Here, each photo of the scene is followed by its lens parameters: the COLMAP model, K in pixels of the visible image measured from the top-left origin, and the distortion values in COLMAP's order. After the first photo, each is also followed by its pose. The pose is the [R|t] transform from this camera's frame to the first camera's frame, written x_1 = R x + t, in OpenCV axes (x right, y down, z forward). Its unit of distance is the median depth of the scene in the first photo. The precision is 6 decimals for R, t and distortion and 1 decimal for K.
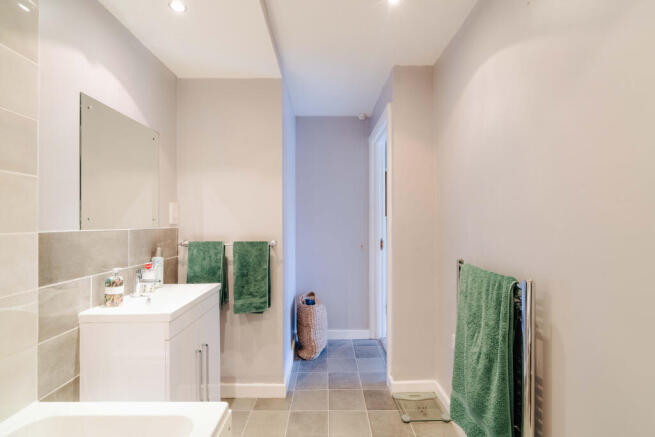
lens RADIAL K [[314.1, 0, 329.1], [0, 314.1, 216.1], [0, 0, 1]] dist [0.003311, 0.001865]
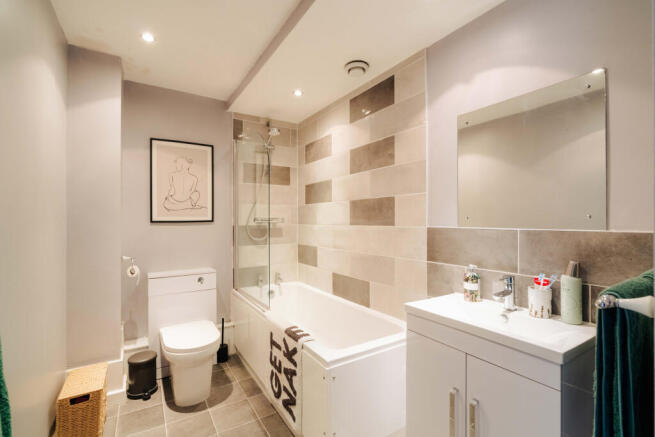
lens RADIAL K [[314.1, 0, 329.1], [0, 314.1, 216.1], [0, 0, 1]] dist [0.003311, 0.001865]
pose [[-0.857088, -0.001167, -0.515169, 0.314817], [0.014371, 0.999554, -0.026173, 0.027585], [0.514970, -0.029836, -0.856689, 1.956541]]
